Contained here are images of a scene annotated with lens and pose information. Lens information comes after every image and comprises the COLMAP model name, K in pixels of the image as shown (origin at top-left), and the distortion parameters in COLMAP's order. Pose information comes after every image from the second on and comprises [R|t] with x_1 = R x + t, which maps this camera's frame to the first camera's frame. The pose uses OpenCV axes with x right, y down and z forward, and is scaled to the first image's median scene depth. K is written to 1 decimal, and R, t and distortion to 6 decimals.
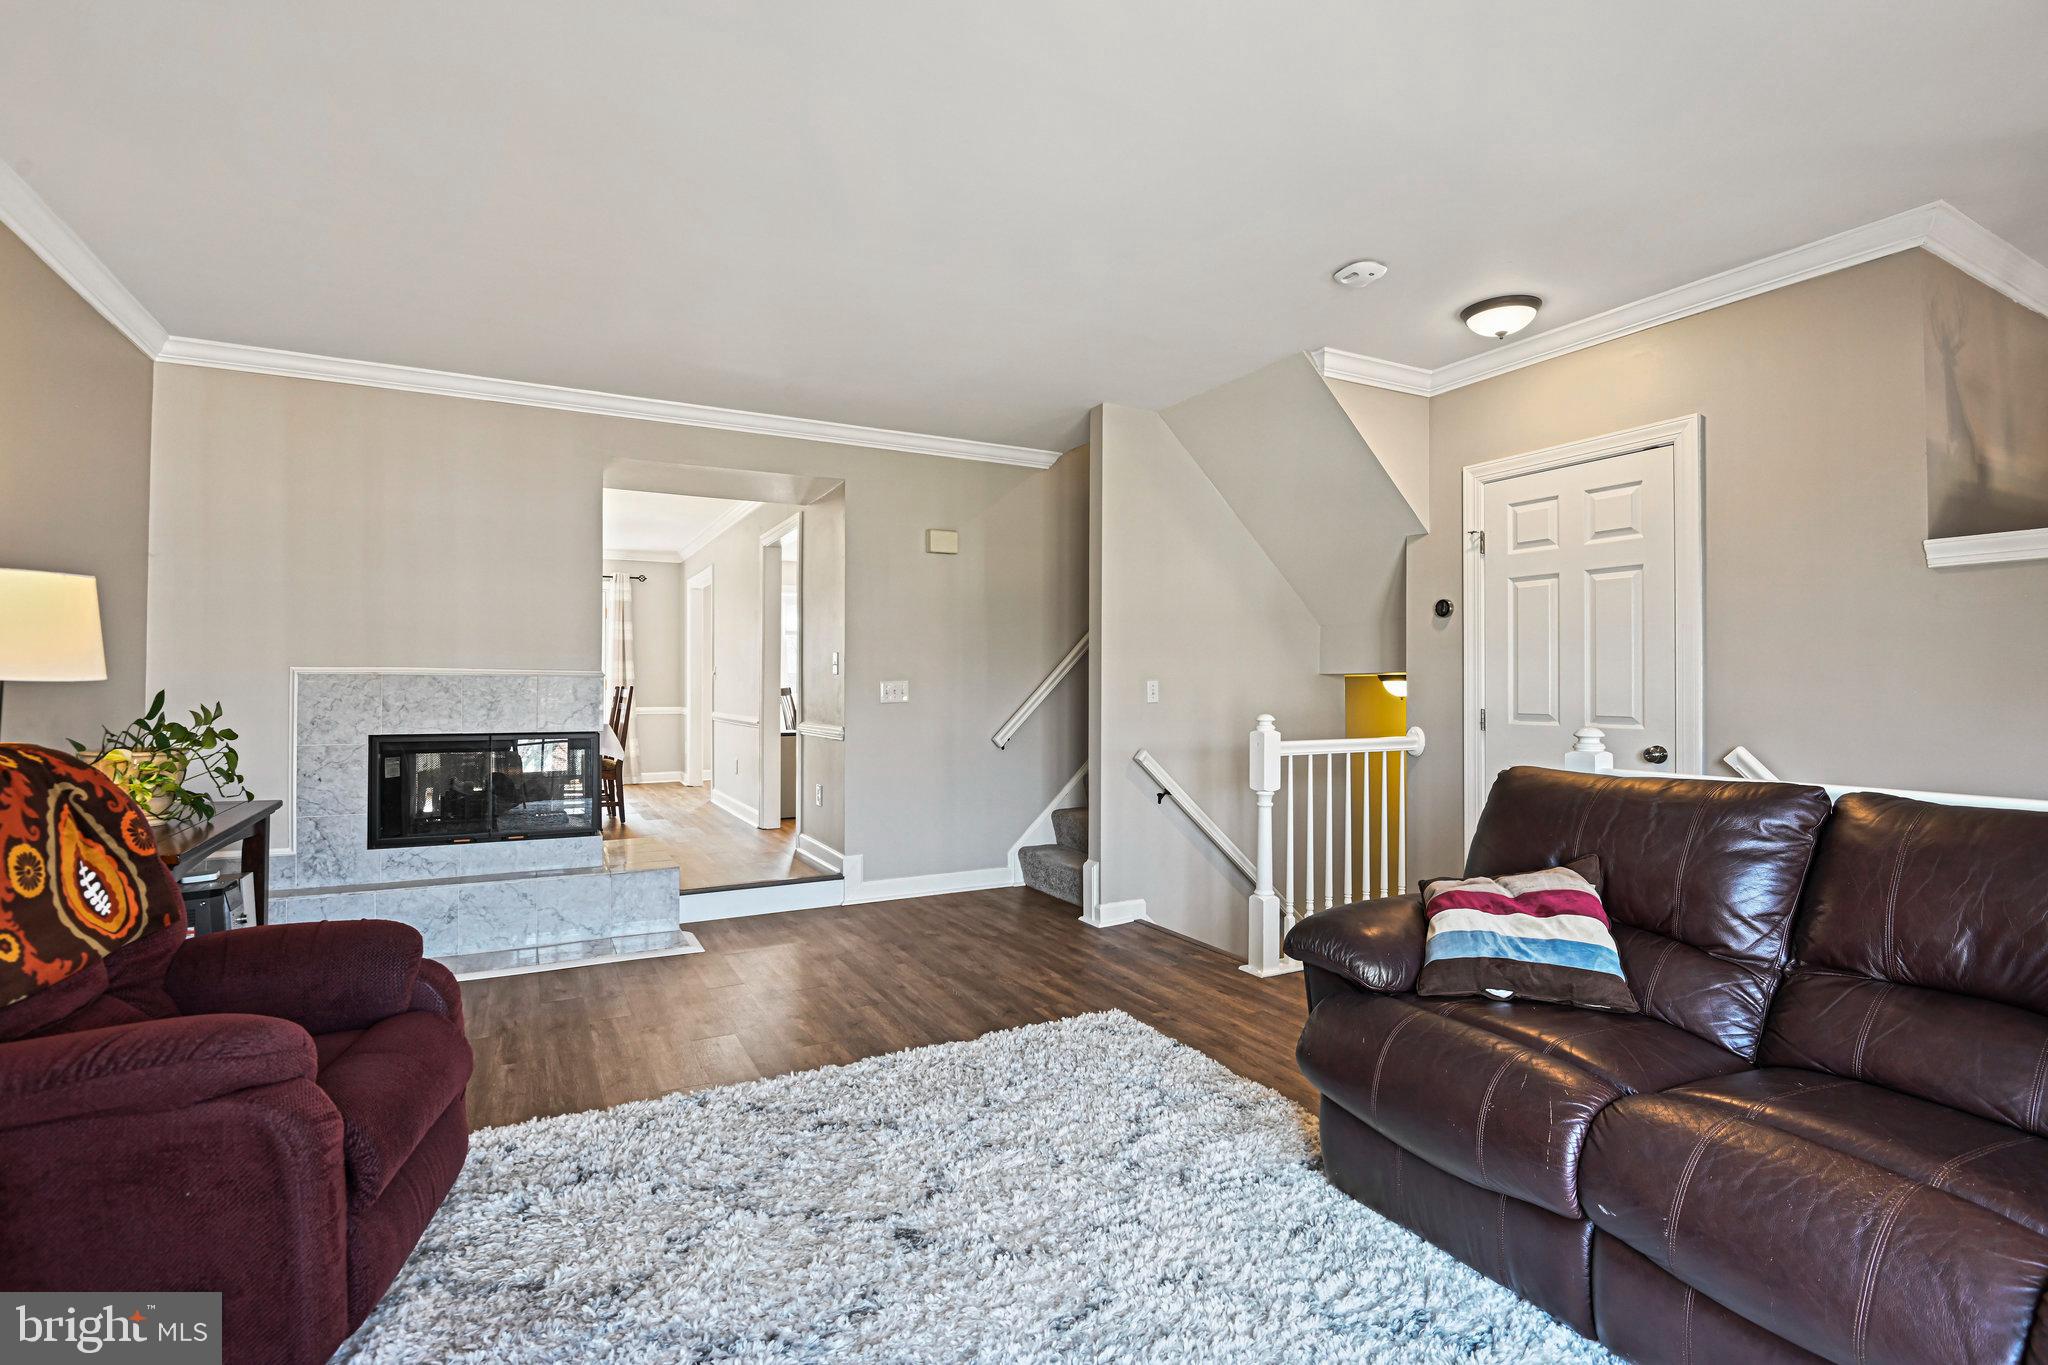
lens RADIAL K [[934.5, 0, 1022.7], [0, 934.5, 684.0], [0, 0, 1]] dist [-0.011969, -0.005341]
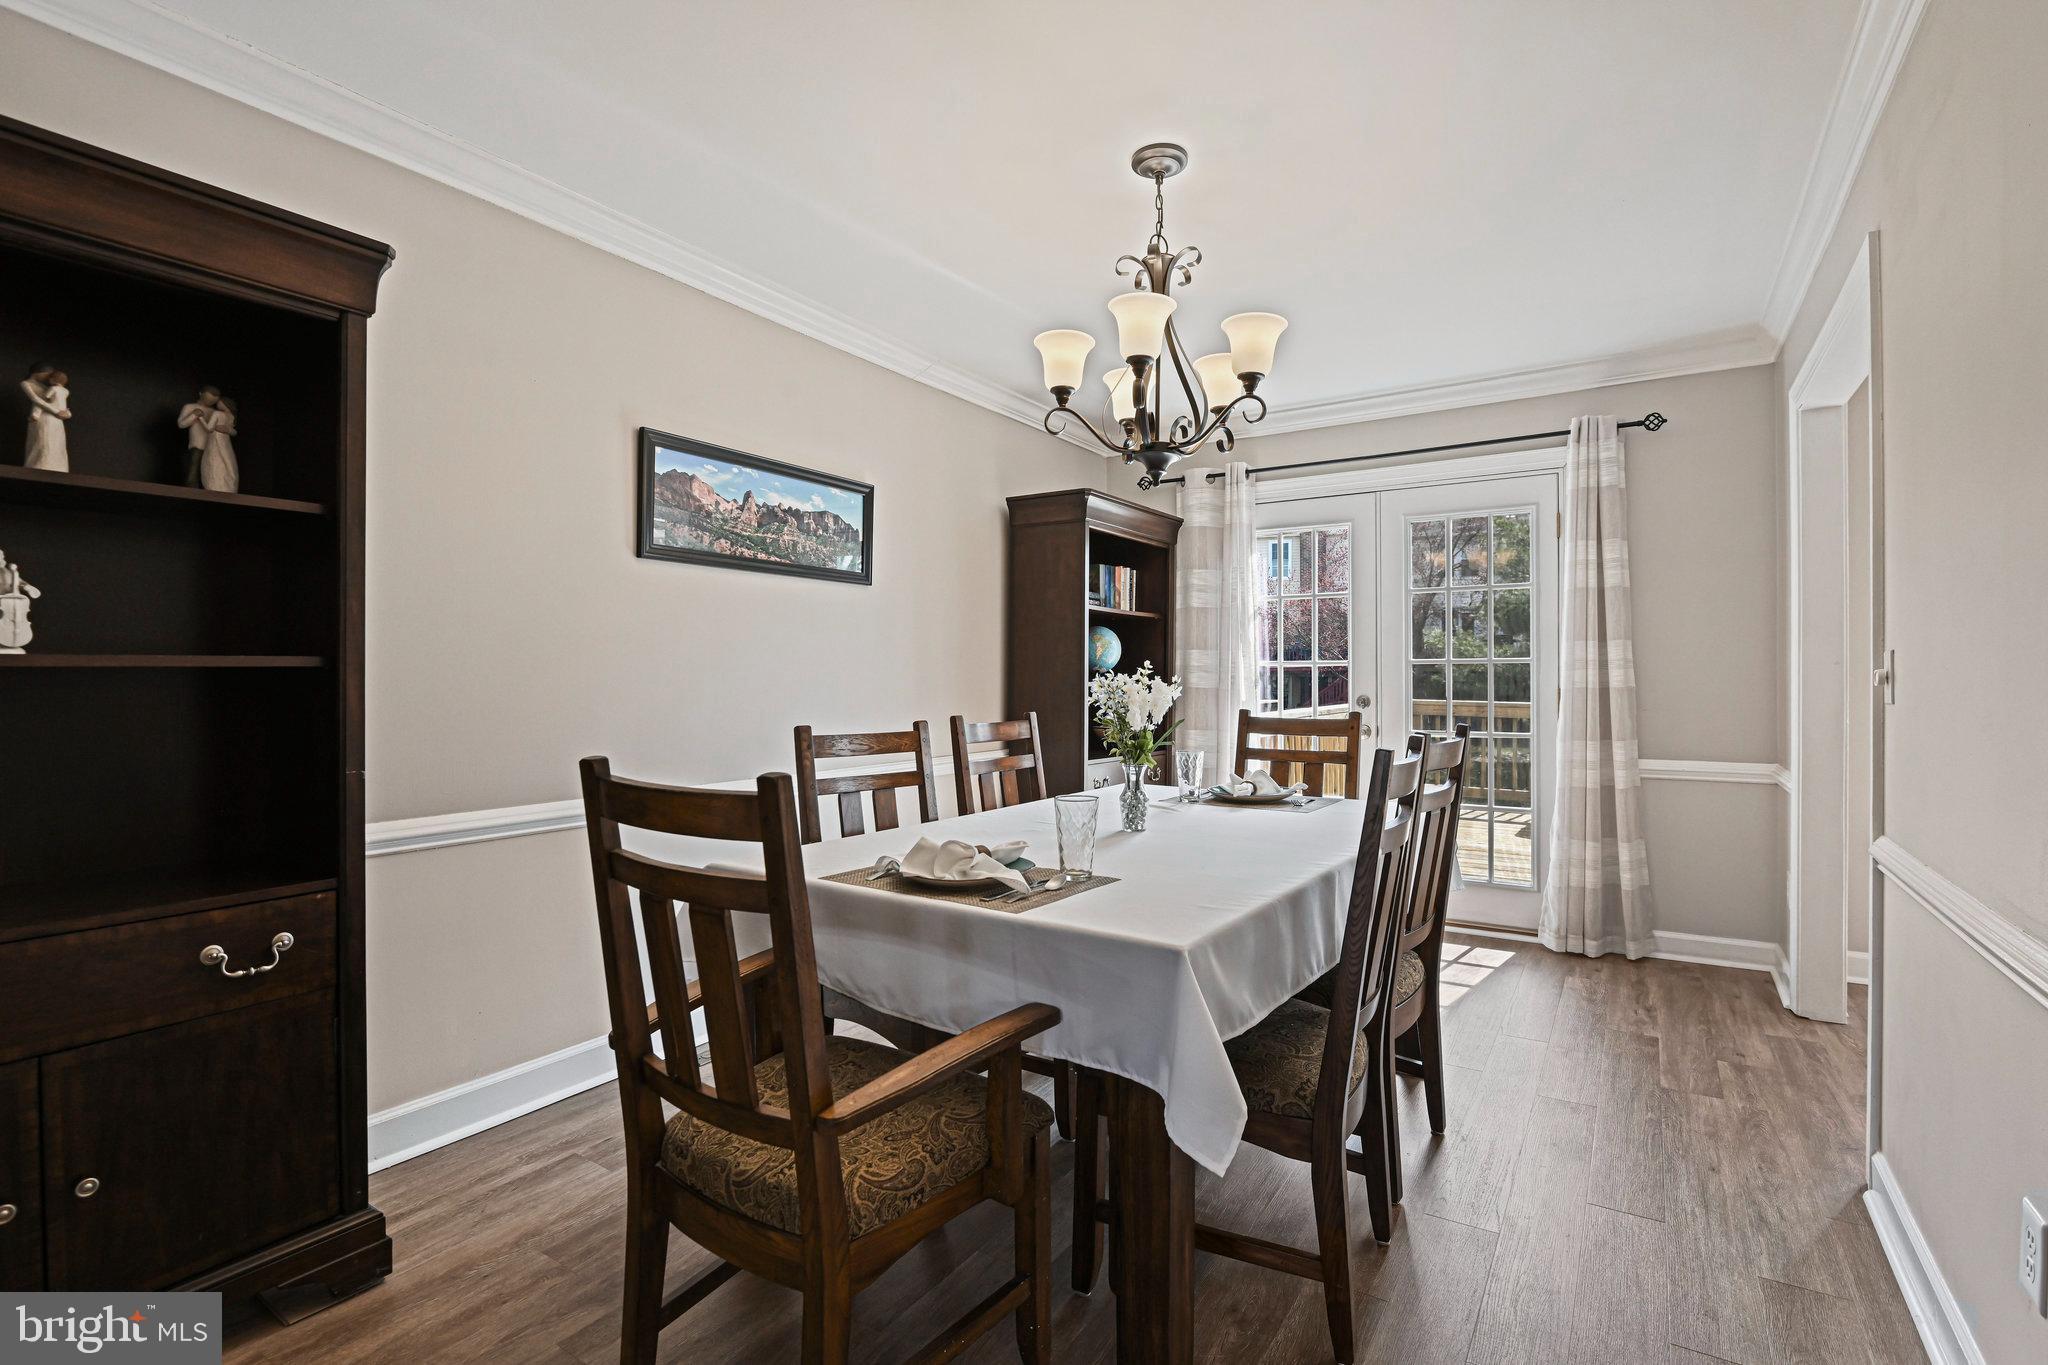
lens RADIAL K [[934.5, 0, 1025.4], [0, 934.5, 684.1], [0, 0, 1]] dist [-0.011969, -0.005341]
pose [[0.459783, -0.002221, -0.888028, -0.191595], [-0.001581, 0.999993, -0.003320, -0.004593], [0.888030, 0.002930, 0.459777, 0.602206]]
